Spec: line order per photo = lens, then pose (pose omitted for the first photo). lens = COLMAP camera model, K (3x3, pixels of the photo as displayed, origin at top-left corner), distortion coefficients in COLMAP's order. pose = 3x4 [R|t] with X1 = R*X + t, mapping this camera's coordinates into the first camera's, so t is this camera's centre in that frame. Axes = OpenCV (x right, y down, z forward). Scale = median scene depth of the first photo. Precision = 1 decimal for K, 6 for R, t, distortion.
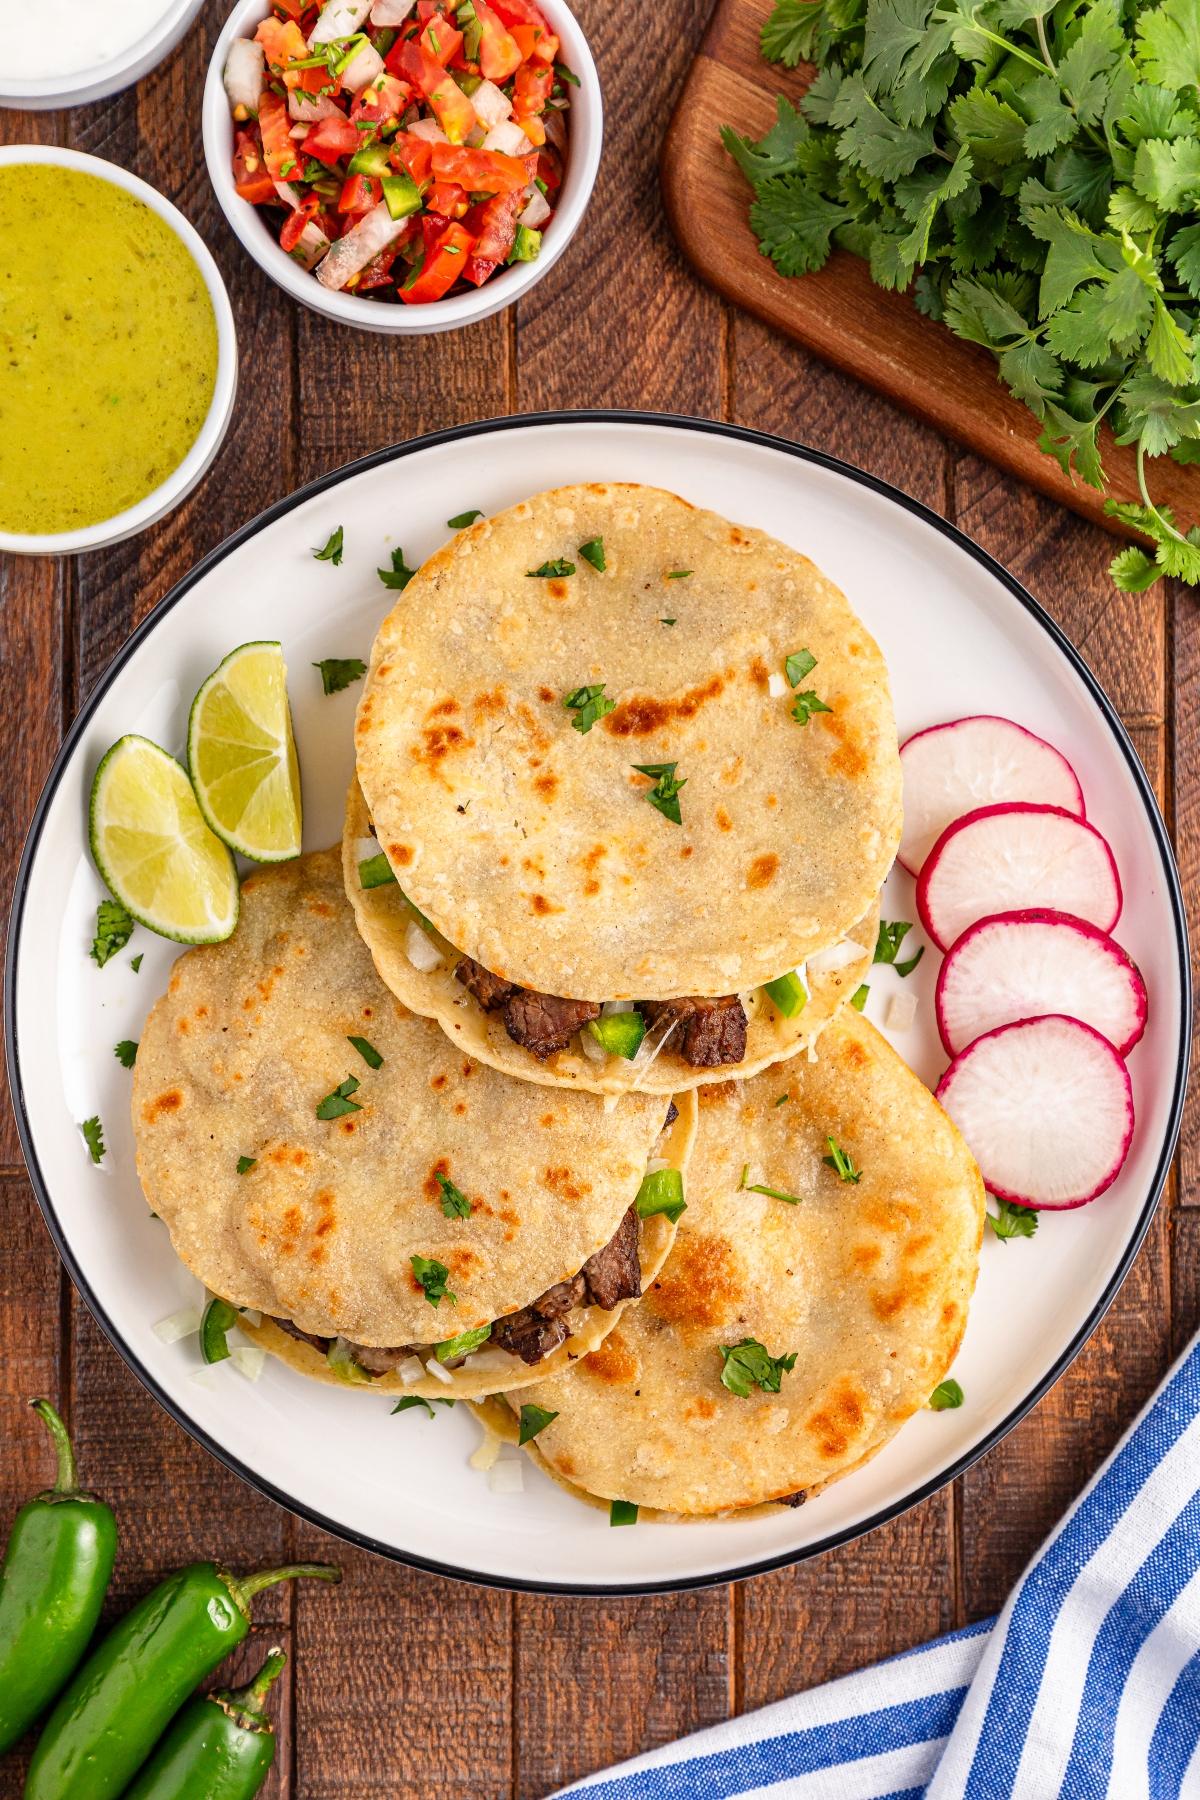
lens RADIAL K [[3233.4, 0, 600.5], [0, 3233.4, 850.1], [0, 0, 1]] dist [0.287683, -0.089128]
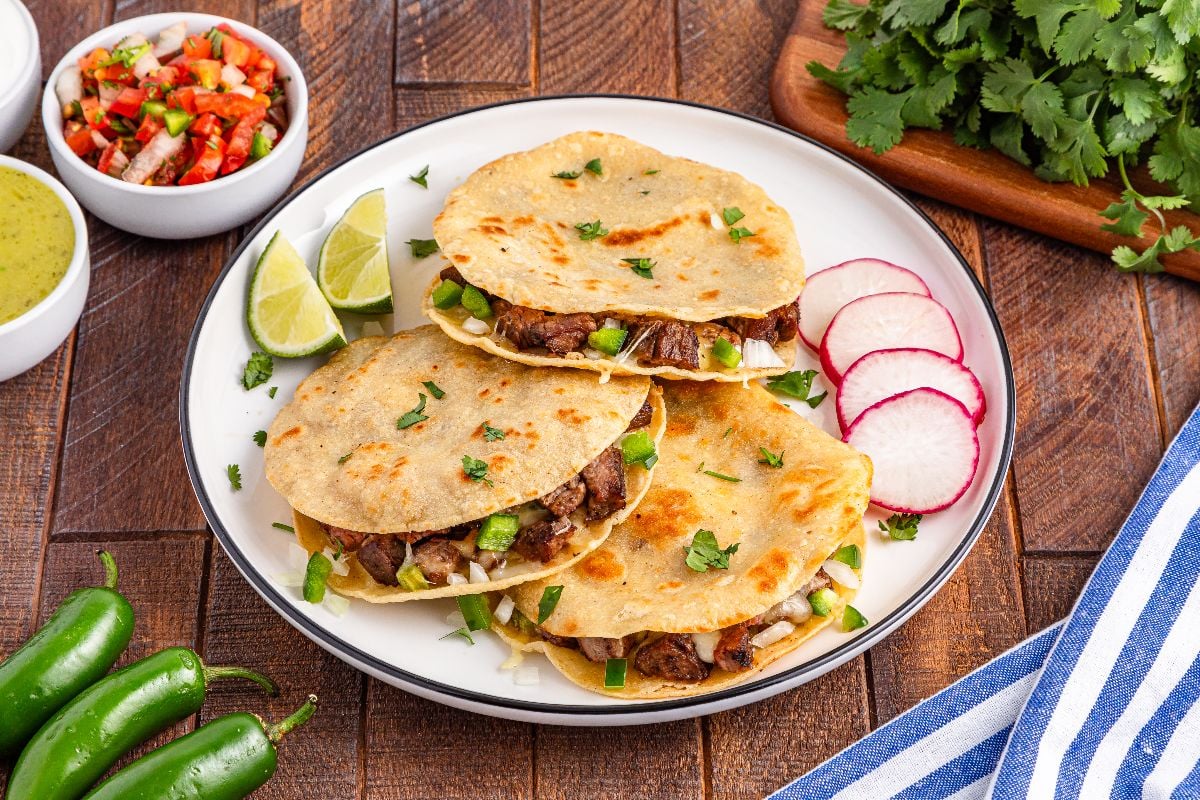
lens RADIAL K [[3309.1, 0, 600.0], [0, 3309.1, 400.0], [0, 0, 1]] dist [0.550194, -0.268702]
pose [[0.999898, -0.007668, -0.012091, 0.018473], [-0.002041, 0.759531, -0.650467, 1.007146], [0.014171, 0.650425, 0.759438, -0.101578]]
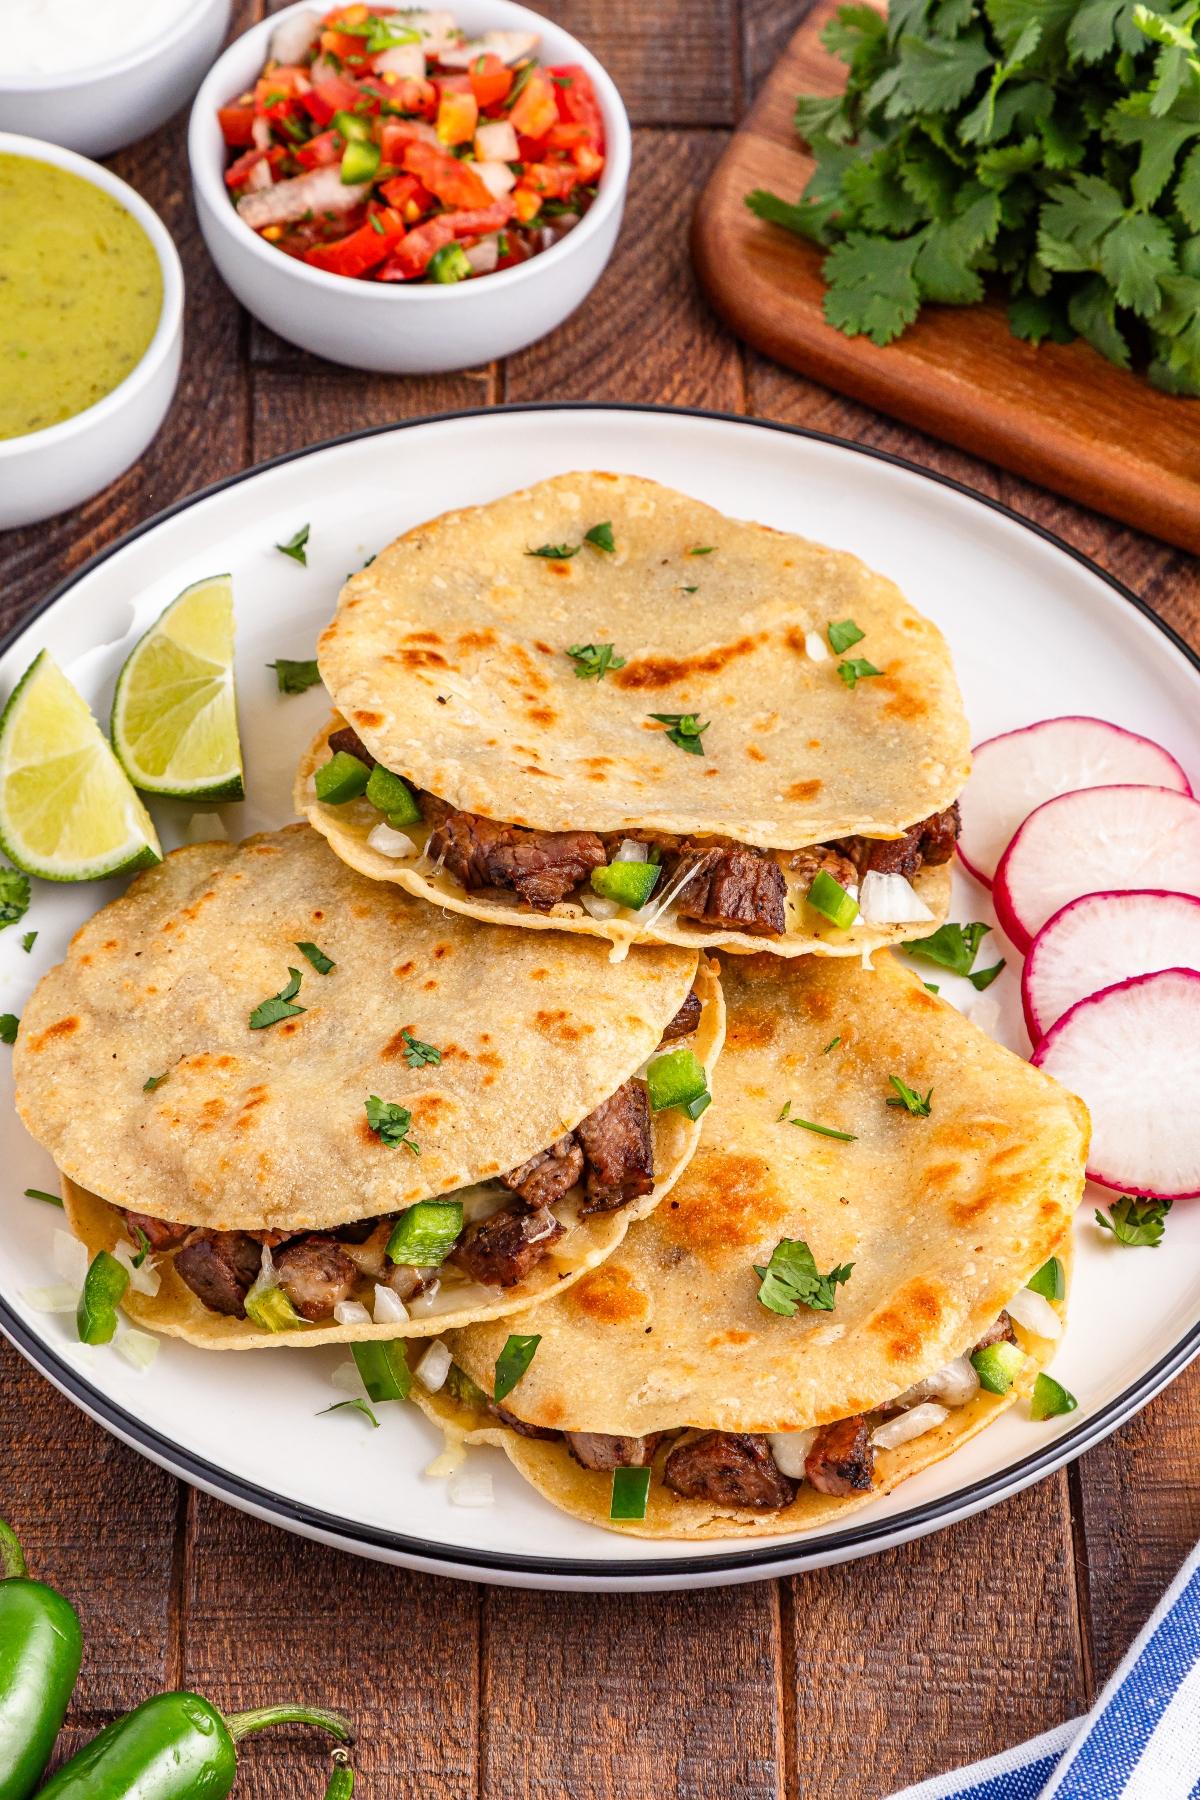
lens RADIAL K [[4963.6, 0, 592.5], [0, 4963.6, 972.7], [0, 0, 1]] dist [0.550194, -0.268702]
pose [[0.999869, 0.015977, 0.002483, -0.006081], [-0.011495, 0.810413, -0.585746, 0.784159], [-0.011370, 0.585641, 0.810491, -0.000377]]
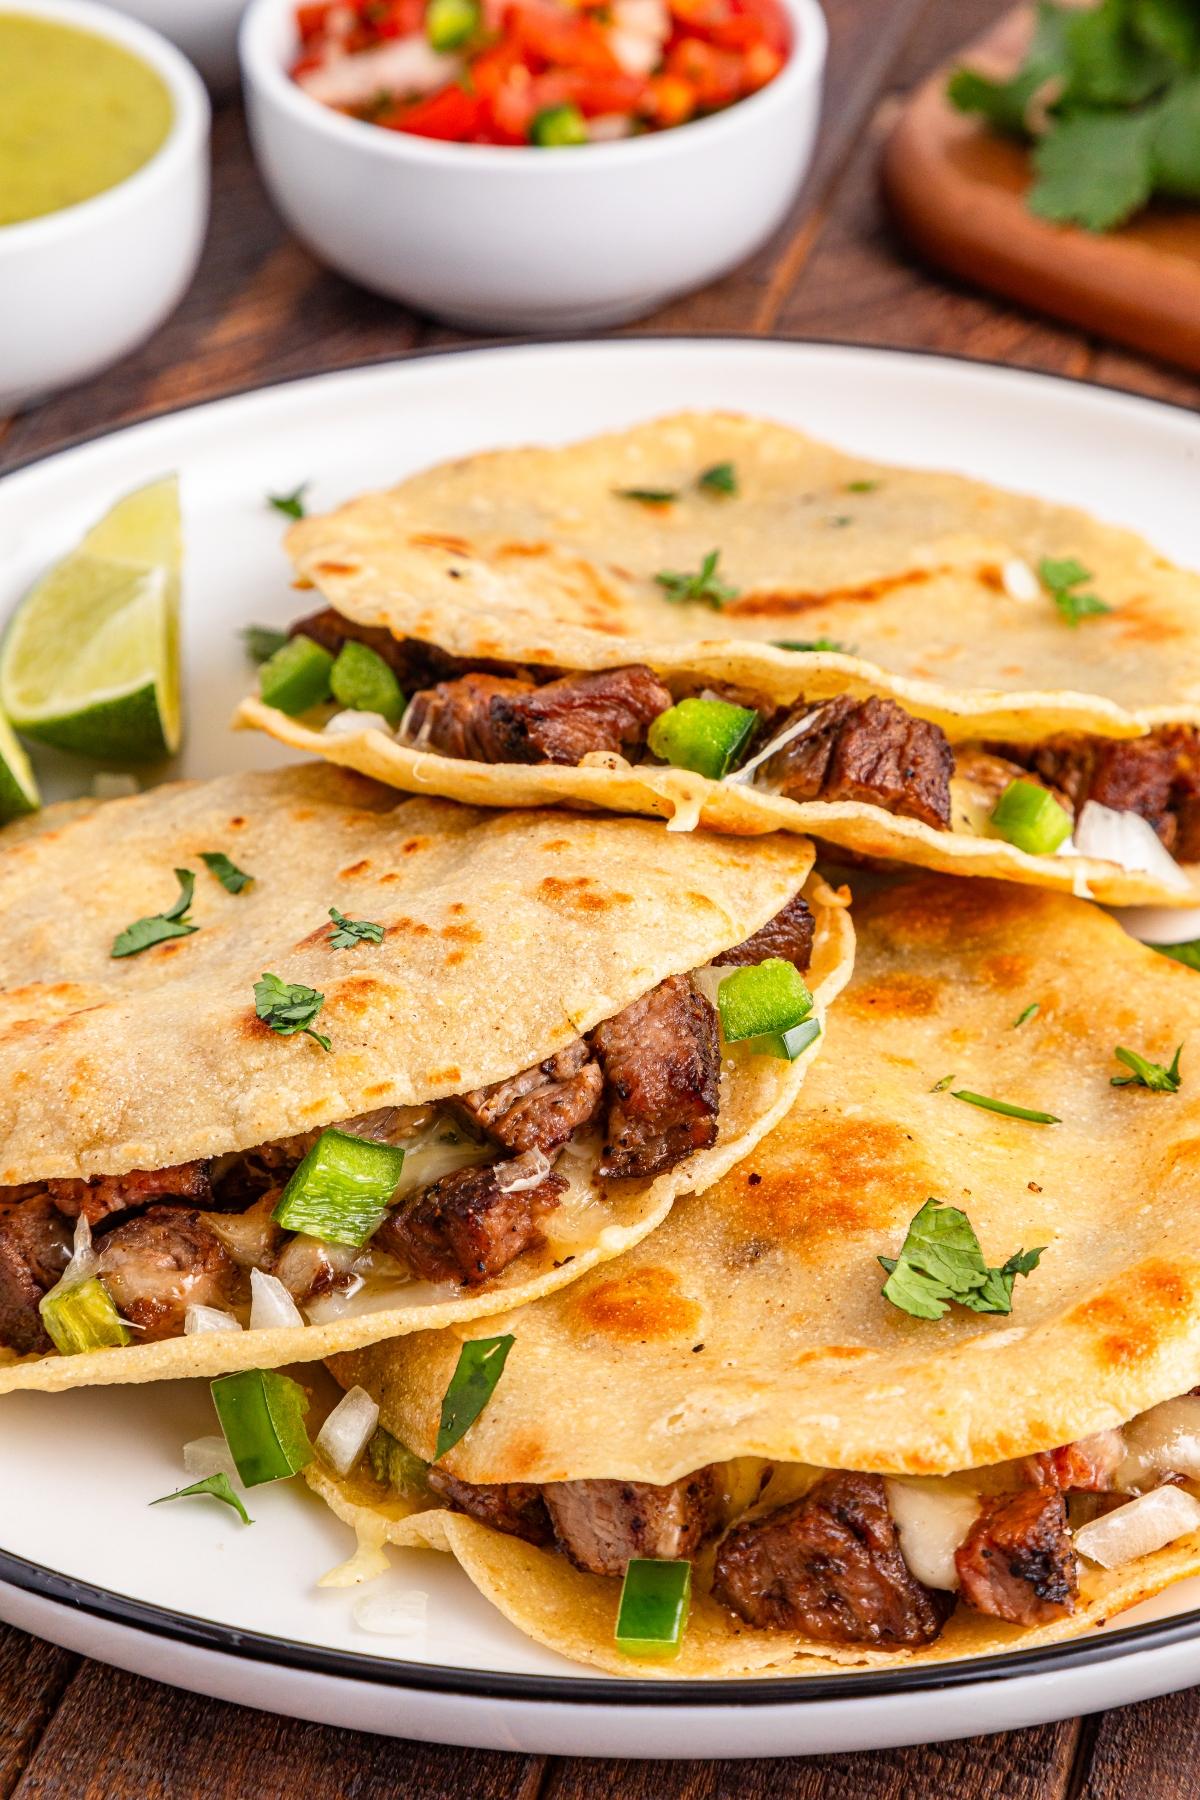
lens RADIAL K [[4447.9, 0, 600.1], [0, 4447.9, 950.3], [0, 0, 1]] dist [0.440468, -0.678827]
pose [[0.996006, 0.030602, -0.083883, 0.048557], [-0.085219, 0.606256, -0.790690, 0.629607], [0.026658, 0.794680, 0.606443, 0.572530]]
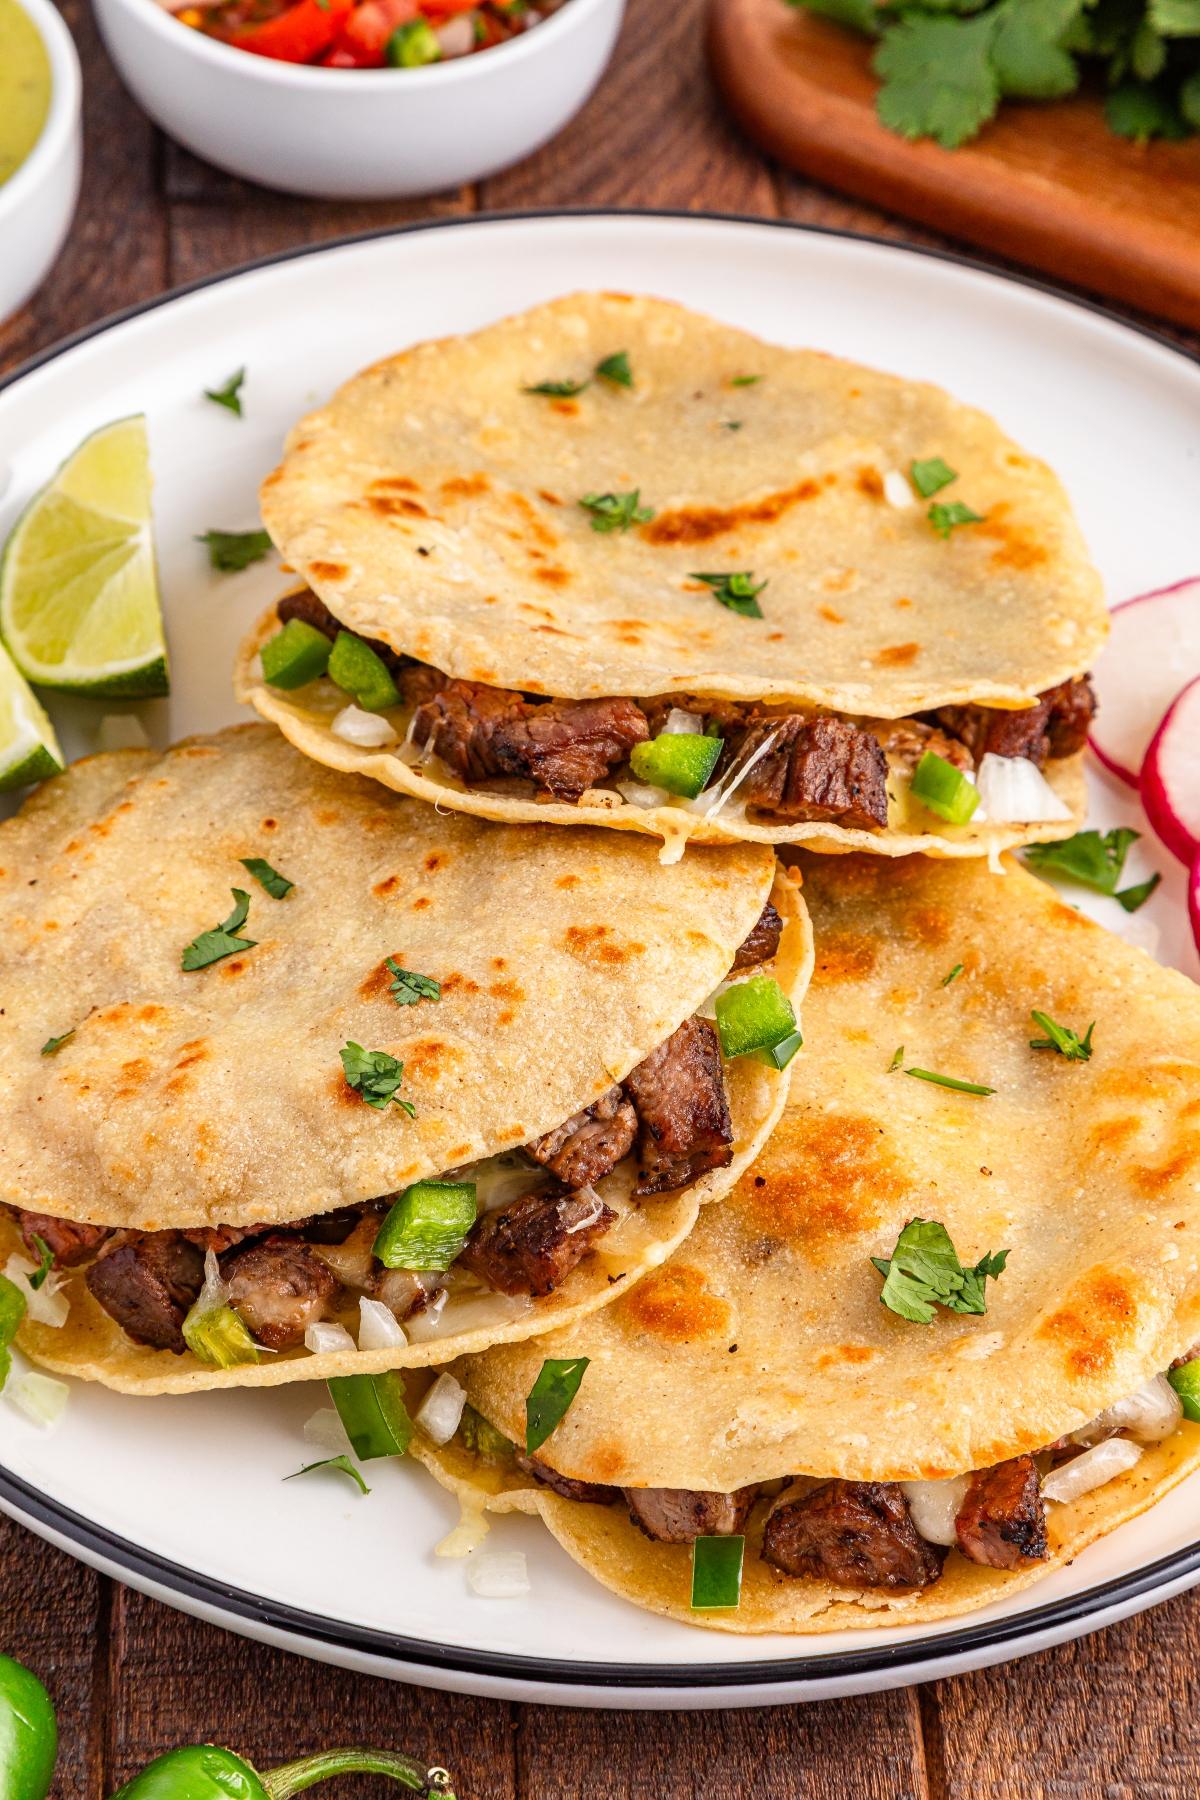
lens RADIAL K [[4447.9, 0, 600.1], [0, 4447.9, 950.3], [0, 0, 1]] dist [0.440468, -0.678827]
pose [[0.999676, -0.010833, 0.023033, -0.028738], [0.022865, 0.779794, -0.625618, 0.595799], [-0.011184, 0.625942, 0.779789, 0.351751]]
